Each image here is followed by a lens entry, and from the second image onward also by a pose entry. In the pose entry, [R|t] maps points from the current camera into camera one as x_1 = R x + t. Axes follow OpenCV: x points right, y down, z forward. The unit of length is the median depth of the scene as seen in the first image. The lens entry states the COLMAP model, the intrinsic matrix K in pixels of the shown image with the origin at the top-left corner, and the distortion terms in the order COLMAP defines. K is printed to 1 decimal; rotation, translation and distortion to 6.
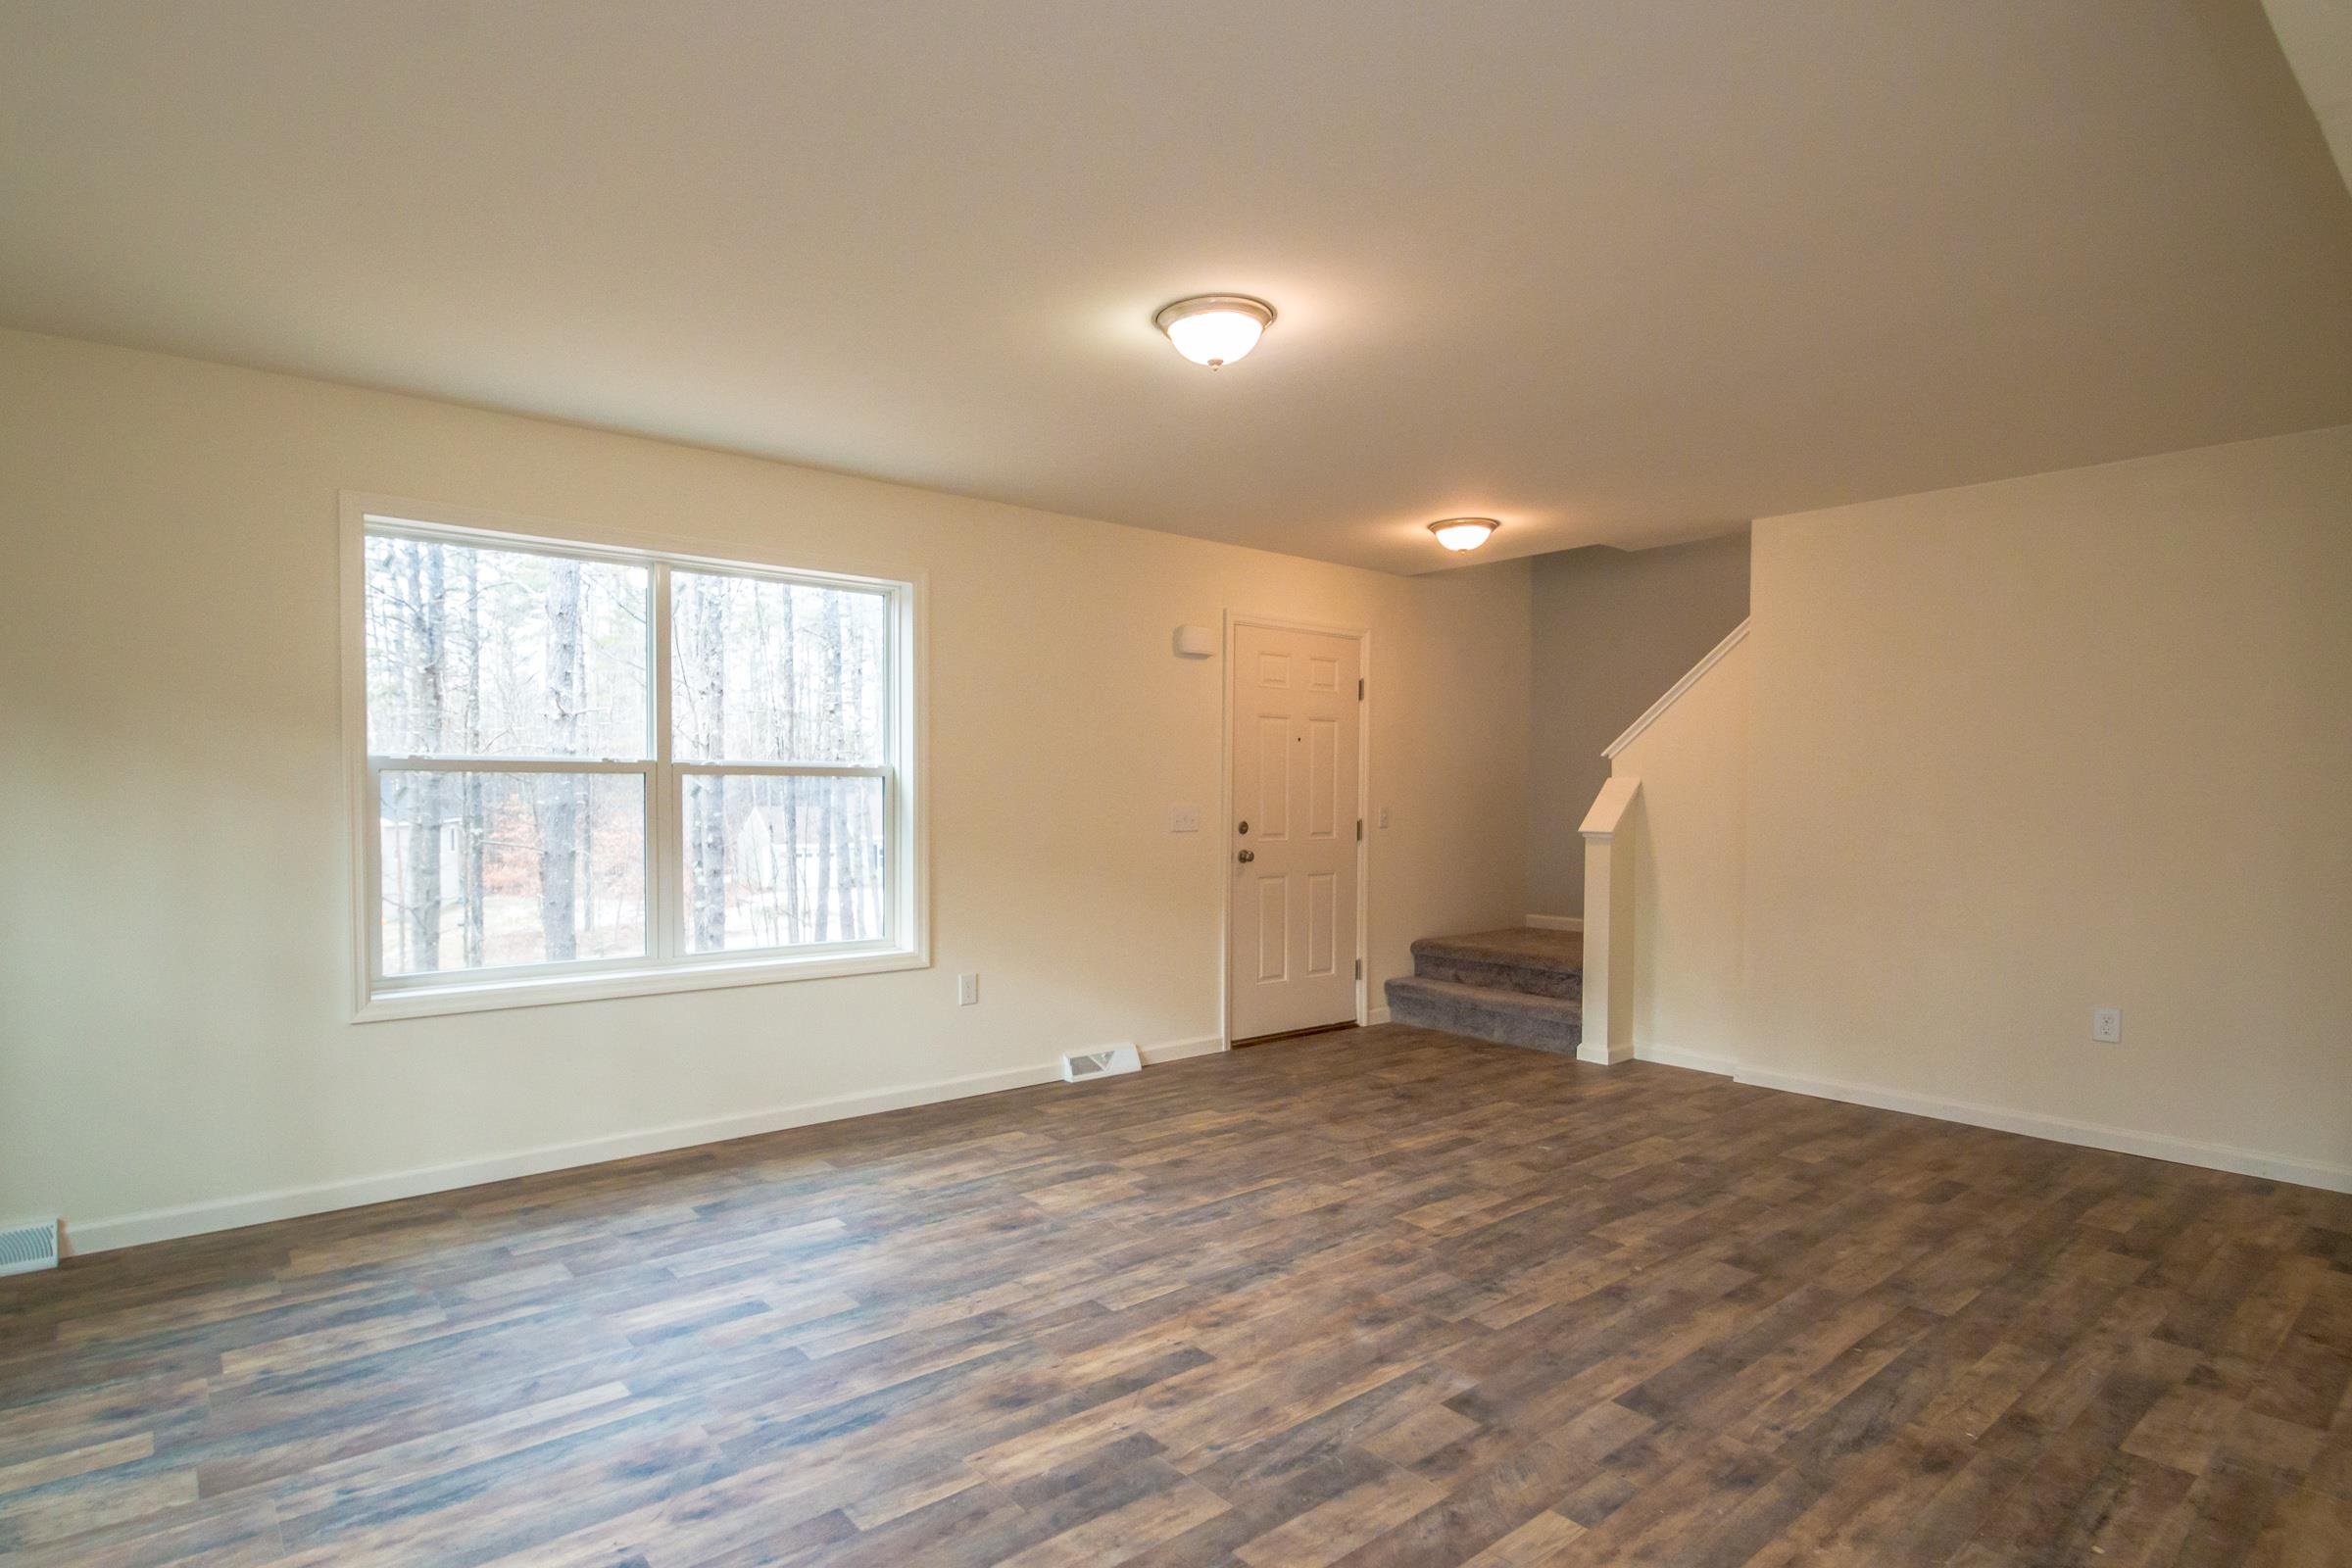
lens RADIAL K [[1267.1, 0, 937.0], [0, 1267.1, 791.8], [0, 0, 1]] dist [-0.001480, -0.000247]
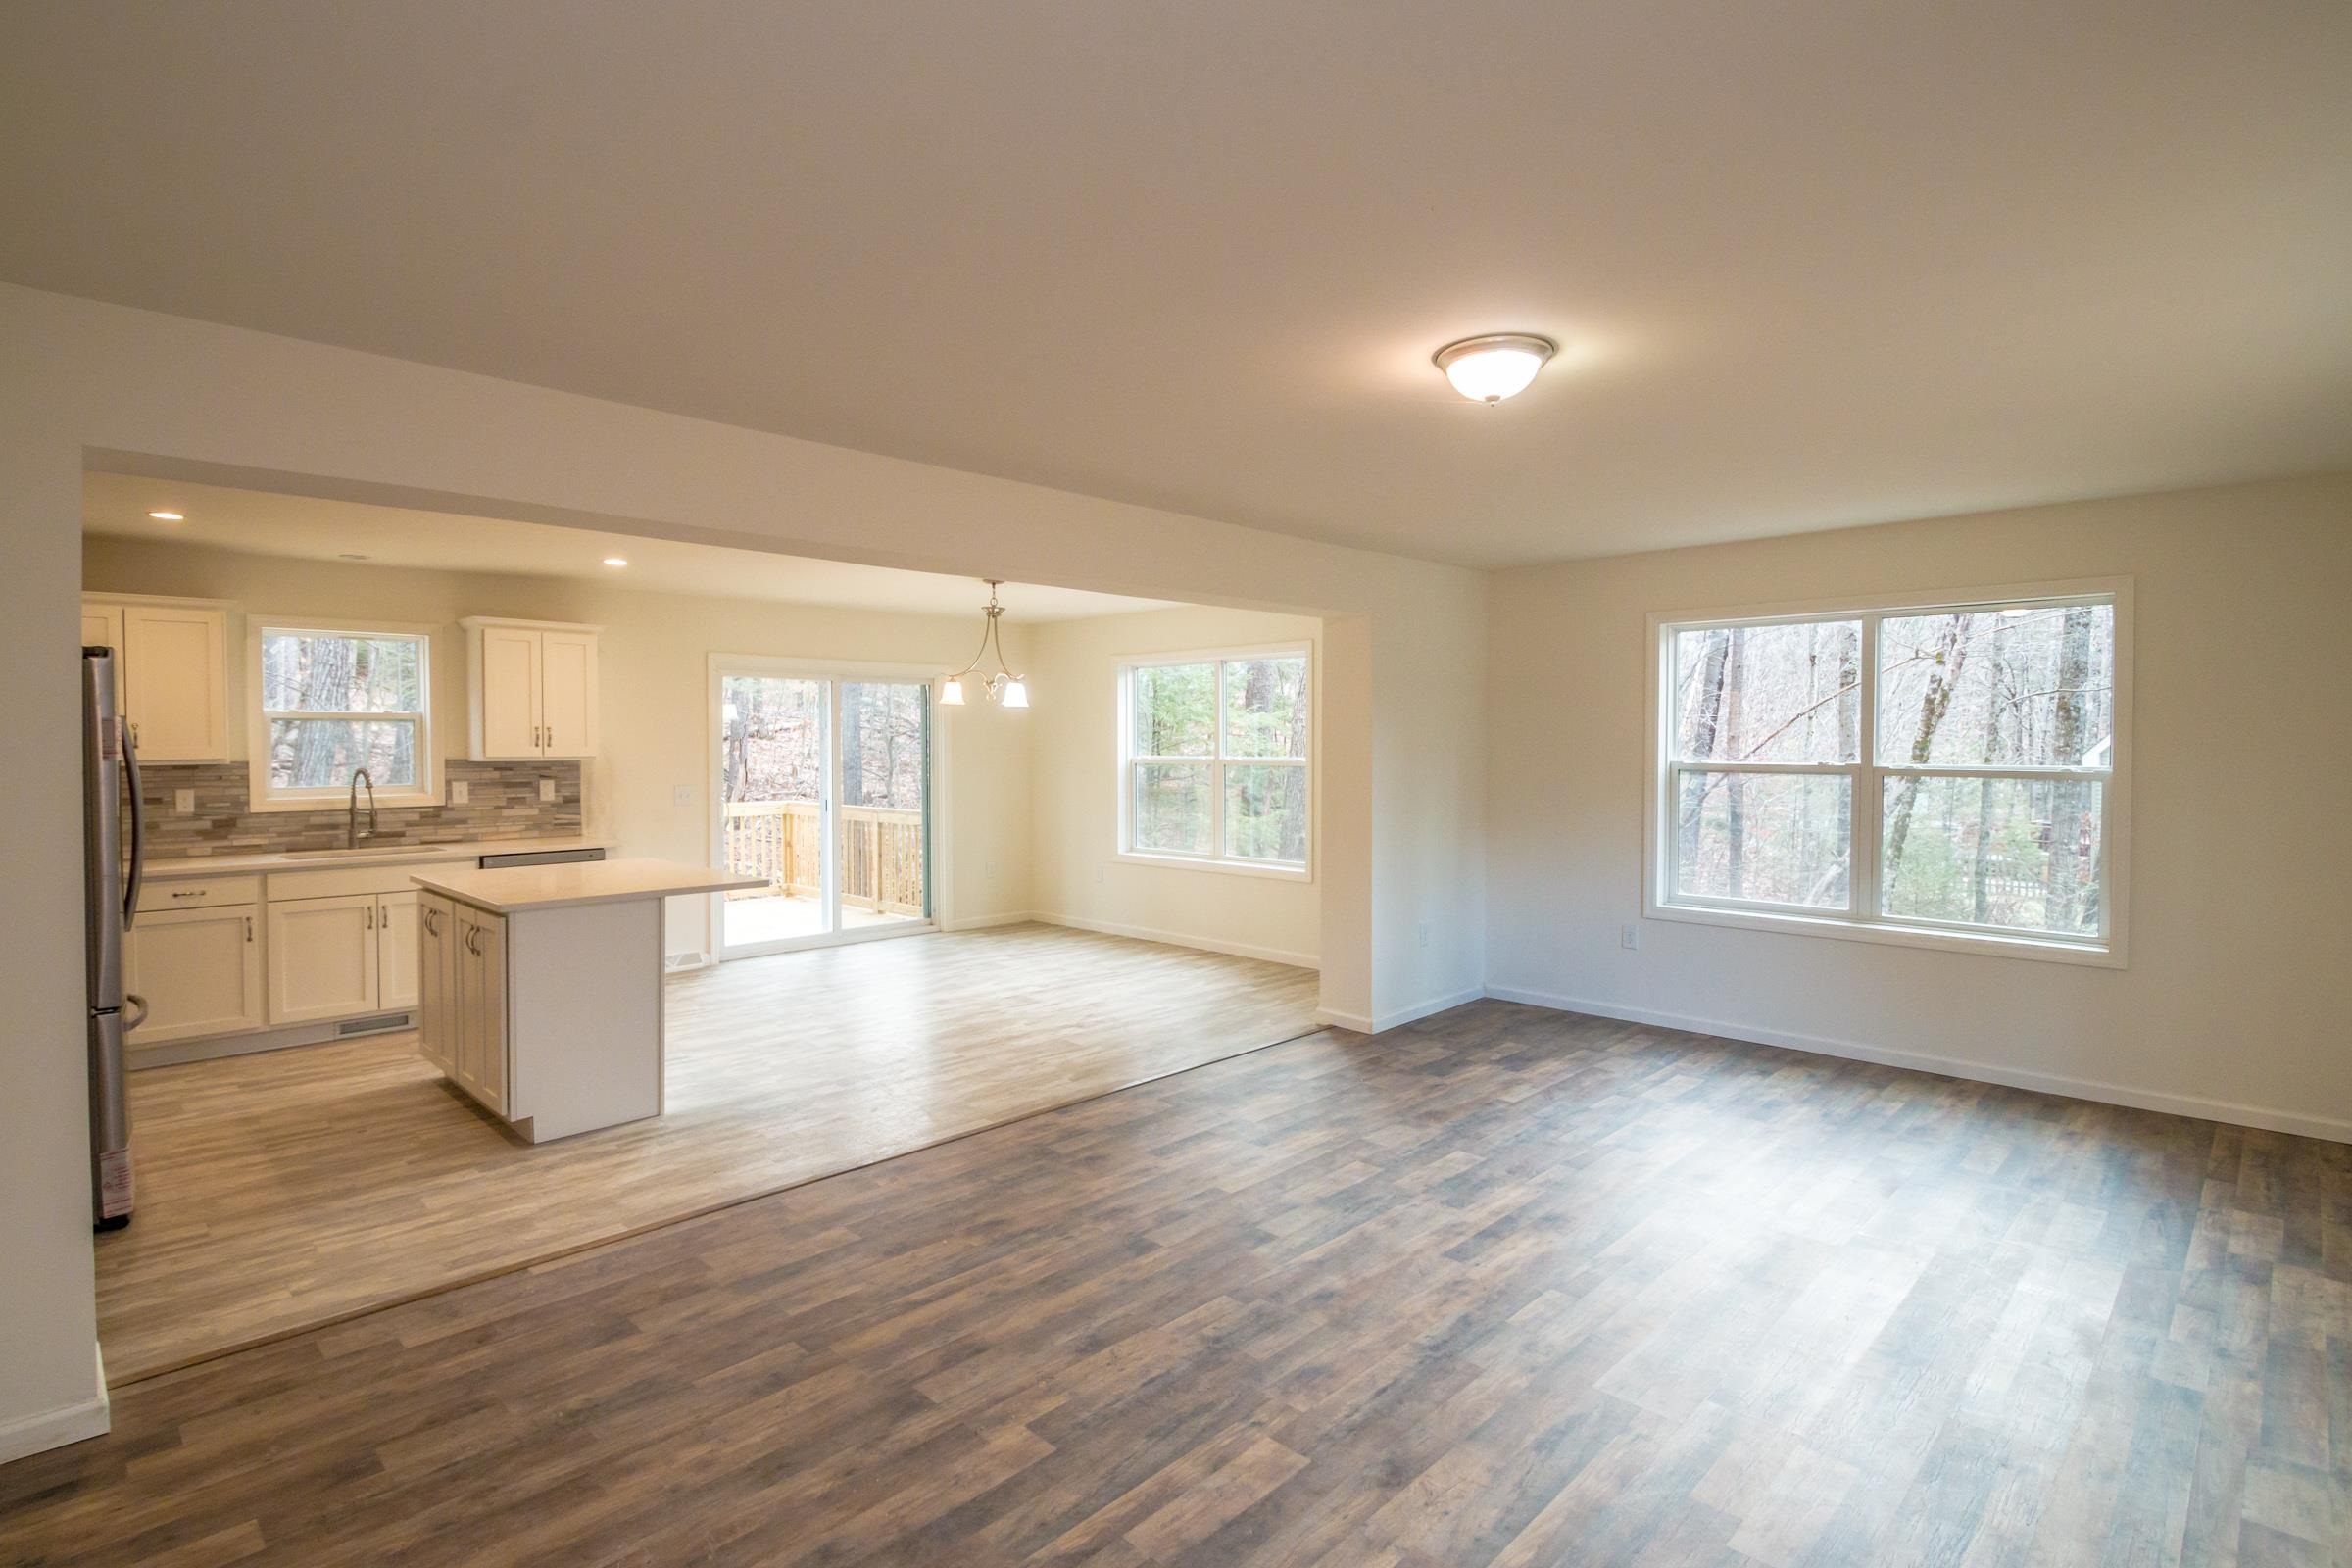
lens RADIAL K [[1079.0, 0, 1161.9], [0, 1079.0, 760.6], [0, 0, 1]] dist [-0.000928, -0.007211]
pose [[-0.978350, -0.000549, -0.206955, 0.590274], [-0.003512, 0.999897, 0.013949, -0.056618], [0.206926, 0.014373, -0.978251, 1.632430]]
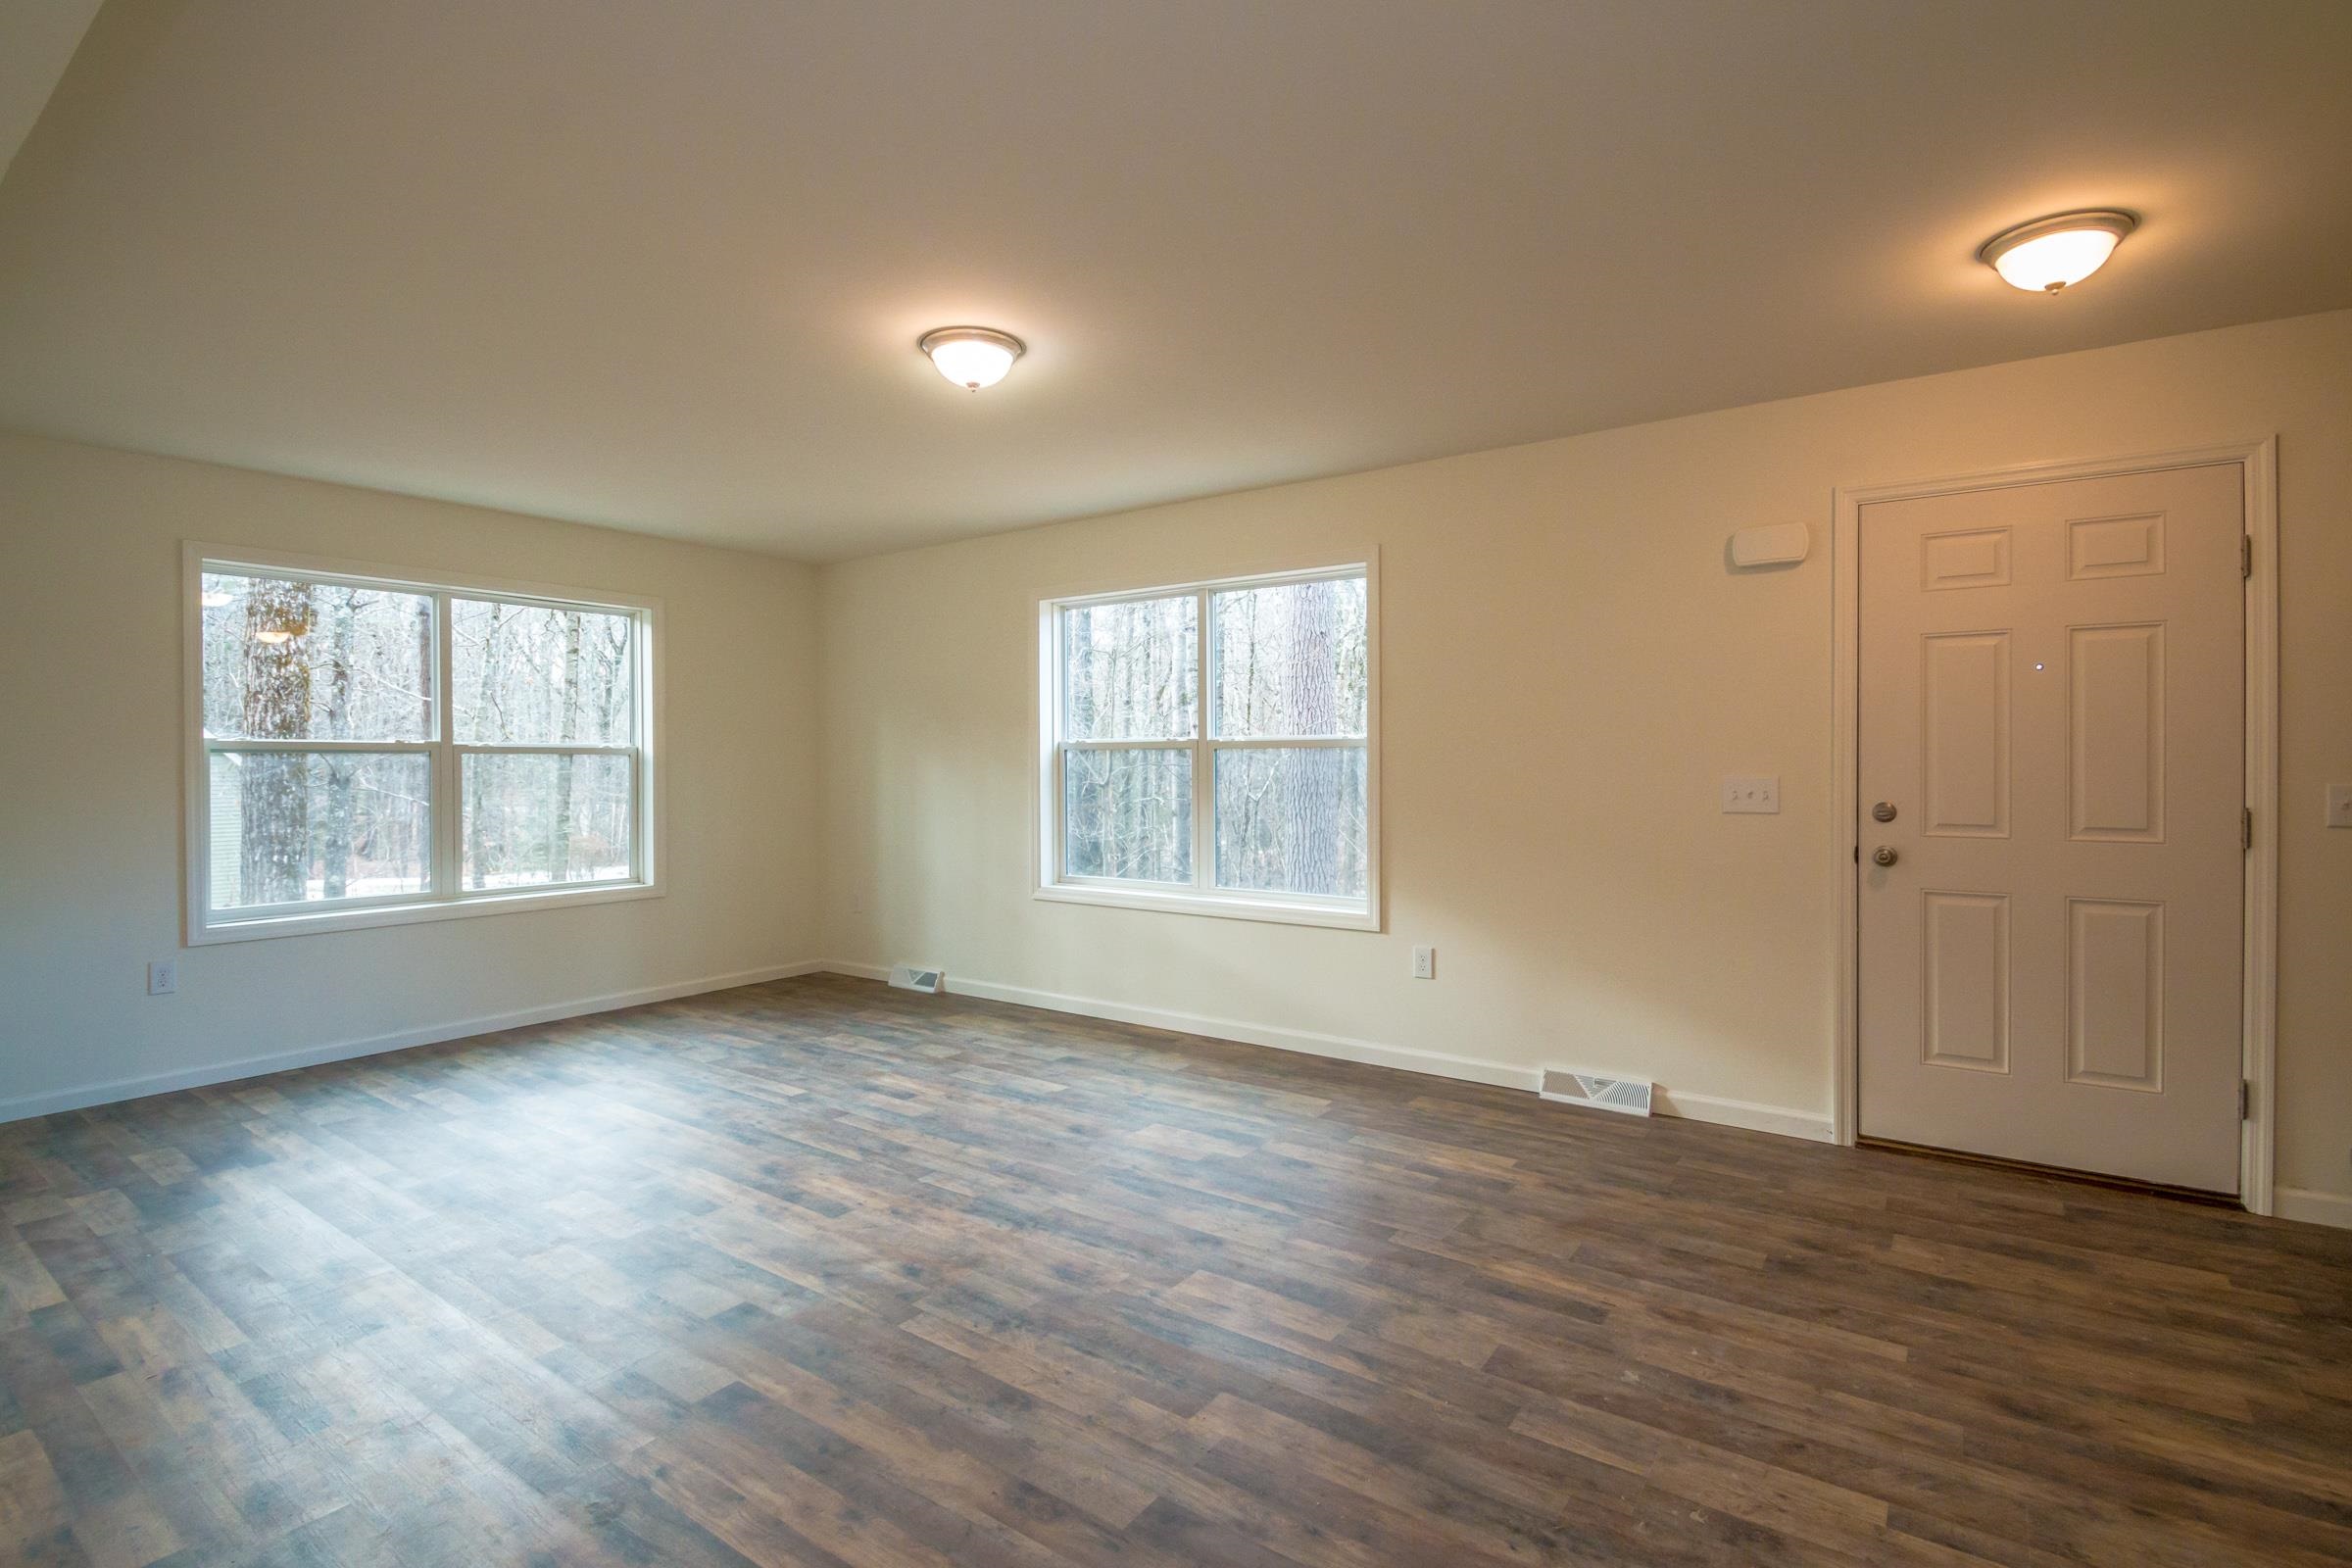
lens RADIAL K [[1079.0, 0, 1161.9], [0, 1079.0, 760.6], [0, 0, 1]] dist [-0.000928, -0.007211]
pose [[0.316150, -0.002662, -0.948705, 1.079939], [0.003889, 0.999991, -0.001510, 0.001473], [0.948701, -0.003212, 0.316158, 0.791916]]
